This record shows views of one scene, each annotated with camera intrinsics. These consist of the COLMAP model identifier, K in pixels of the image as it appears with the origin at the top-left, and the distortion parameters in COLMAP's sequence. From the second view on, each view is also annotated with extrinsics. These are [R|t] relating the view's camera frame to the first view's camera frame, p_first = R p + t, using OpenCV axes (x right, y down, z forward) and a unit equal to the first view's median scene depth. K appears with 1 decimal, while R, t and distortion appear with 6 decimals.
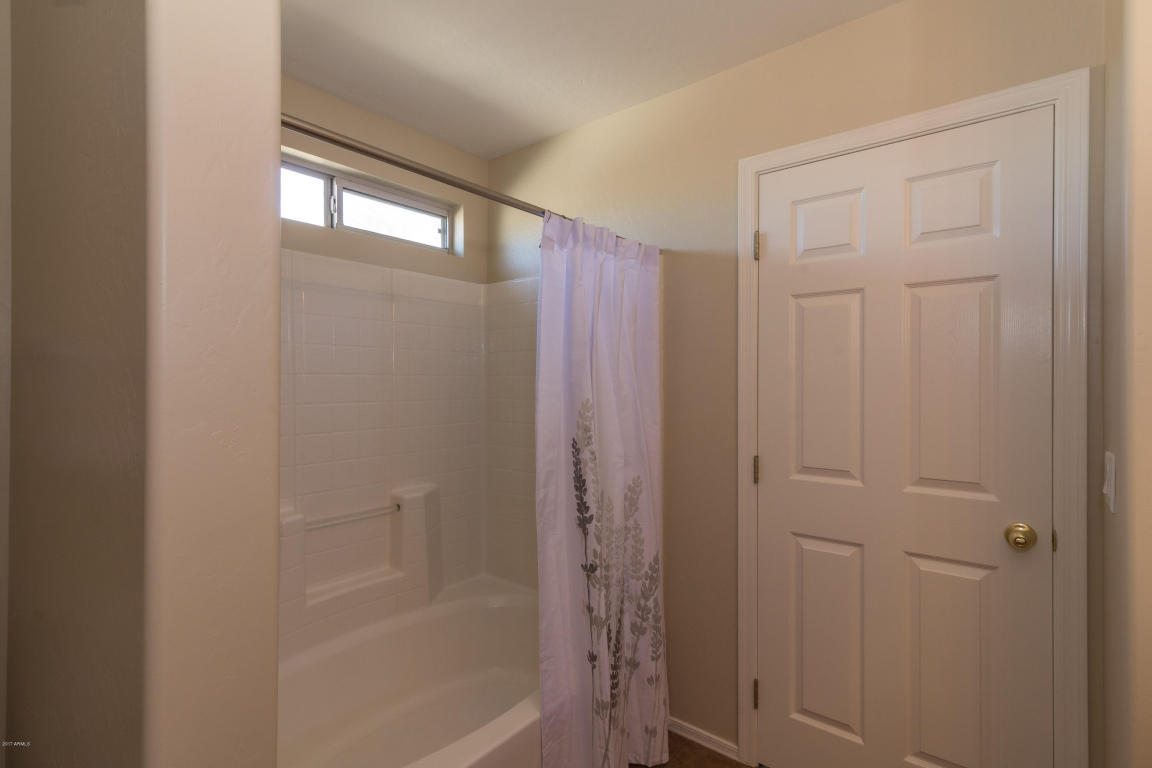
lens RADIAL K [[549.1, 0, 576.0], [0, 549.1, 384.0], [0, 0, 1]] dist [0.004029, 0.000664]
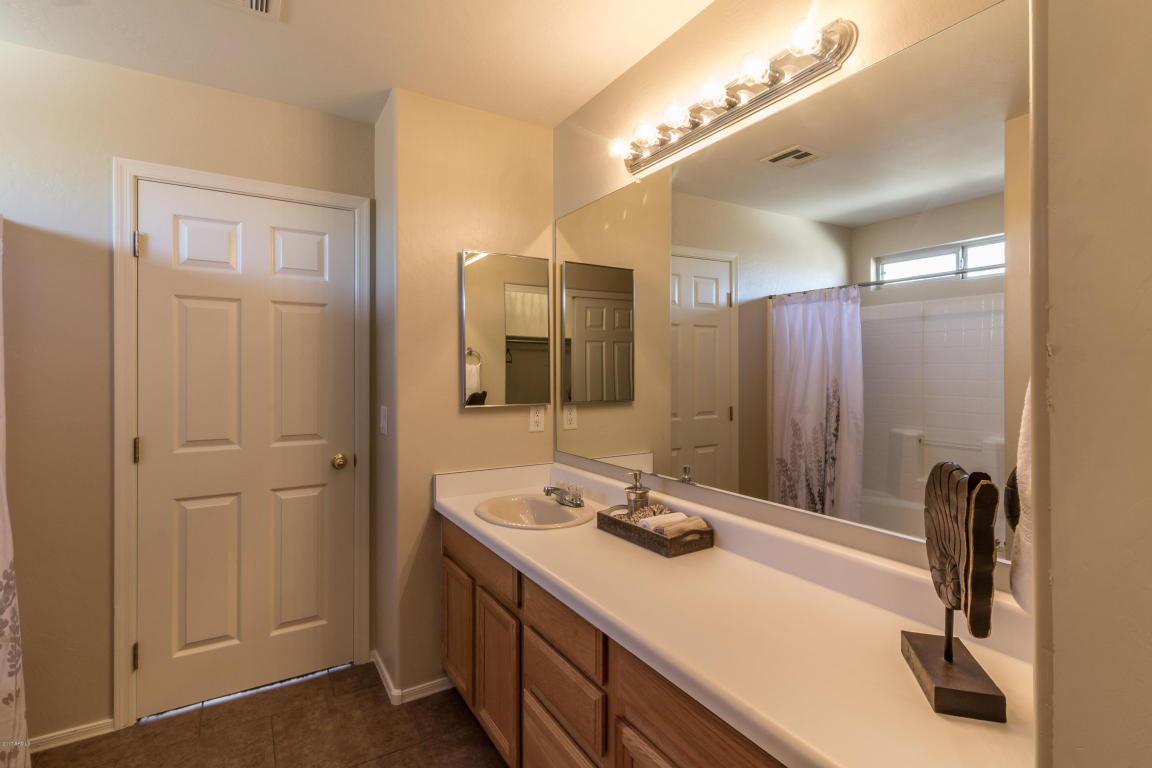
lens RADIAL K [[542.3, 0, 577.0], [0, 542.3, 361.7], [0, 0, 1]] dist [0.000629, -0.000243]
pose [[0.338781, 0.011316, 0.940797, -0.389714], [0.001201, 0.999922, -0.012459, -0.005486], [-0.940864, 0.005351, 0.338741, -0.186884]]
